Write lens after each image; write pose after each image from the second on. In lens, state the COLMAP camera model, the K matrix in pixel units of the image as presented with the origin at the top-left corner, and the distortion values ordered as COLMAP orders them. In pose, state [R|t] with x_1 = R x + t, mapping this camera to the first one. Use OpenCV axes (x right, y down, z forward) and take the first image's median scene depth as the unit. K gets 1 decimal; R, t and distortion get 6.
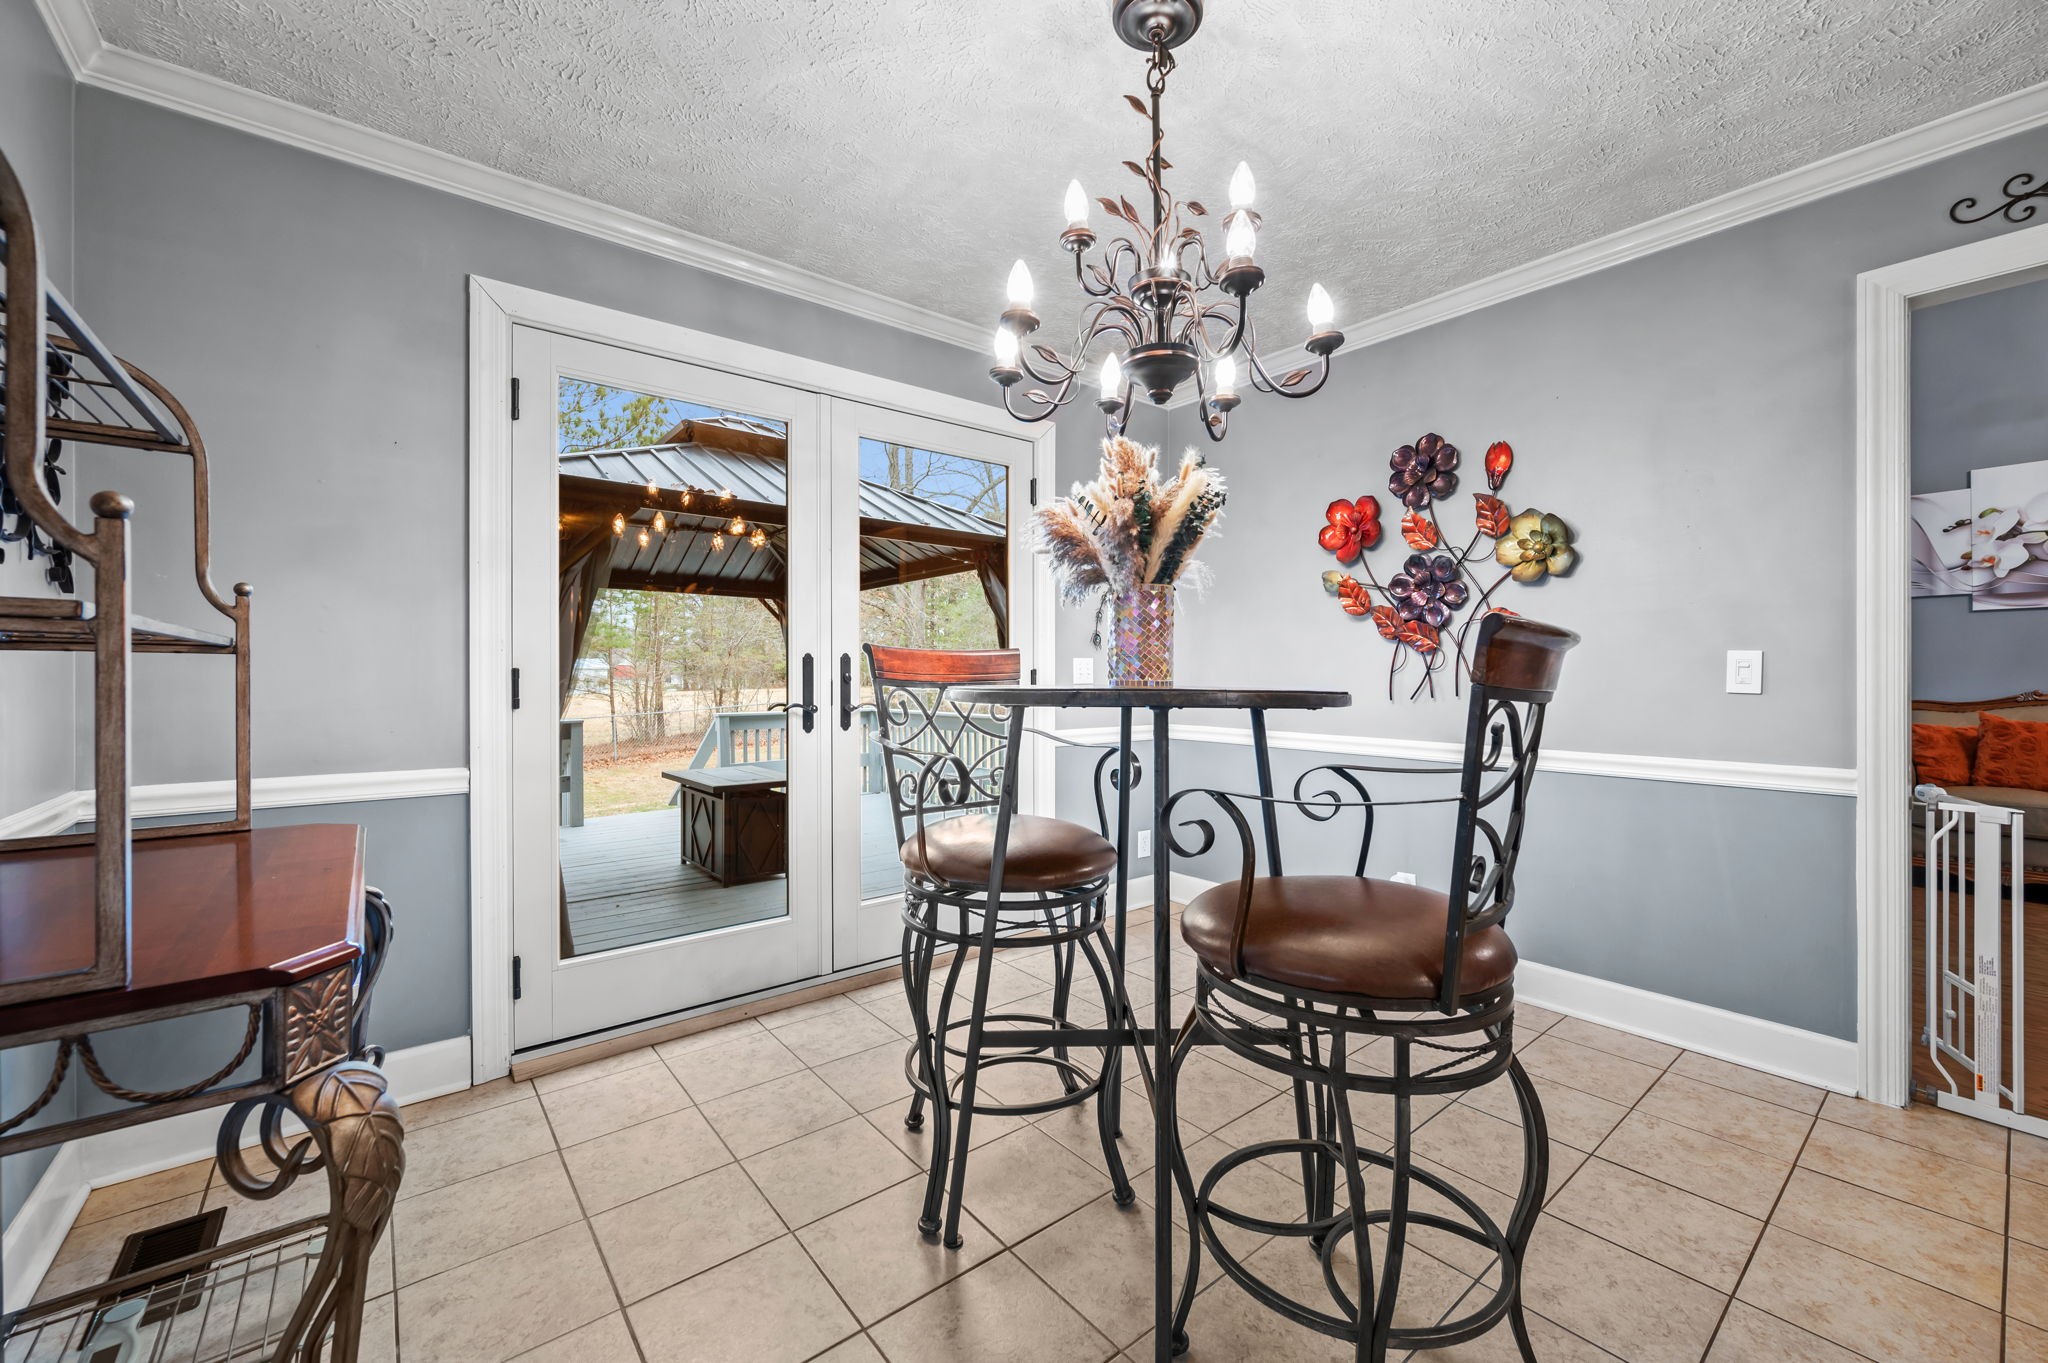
lens RADIAL K [[808.4, 0, 1030.9], [0, 808.4, 670.4], [0, 0, 1]] dist [-0.006179, 0.001105]
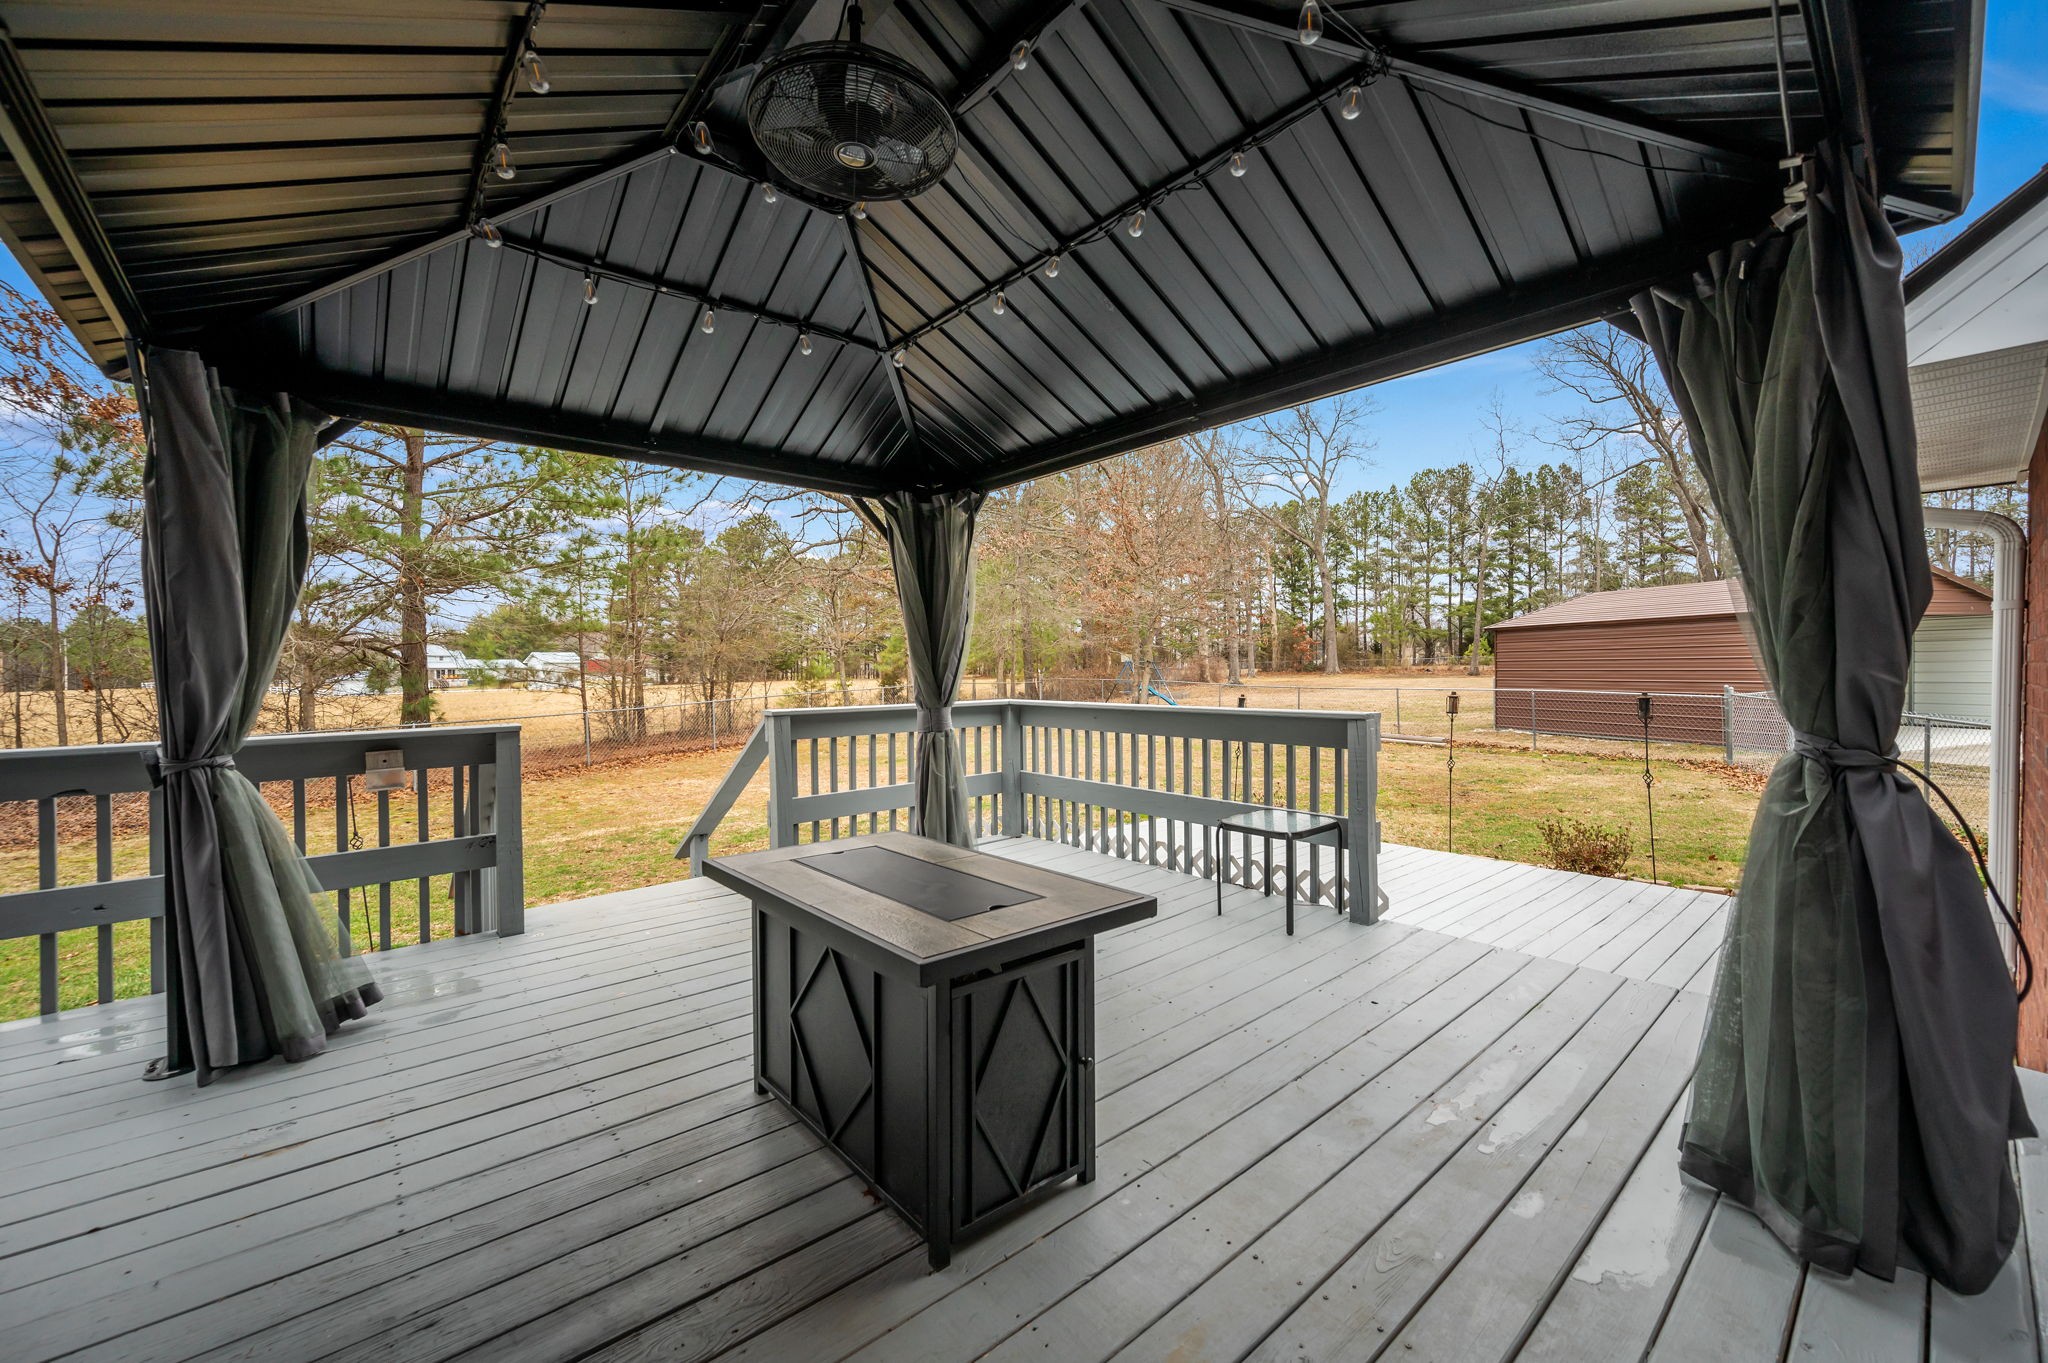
lens RADIAL K [[808.4, 0, 1038.4], [0, 808.4, 680.7], [0, 0, 1]] dist [-0.006179, 0.001105]
pose [[0.999422, -0.004600, 0.033689, -0.067877], [0.003868, 0.999756, 0.021763, 0.006426], [-0.033781, -0.021620, 0.999195, 0.133665]]
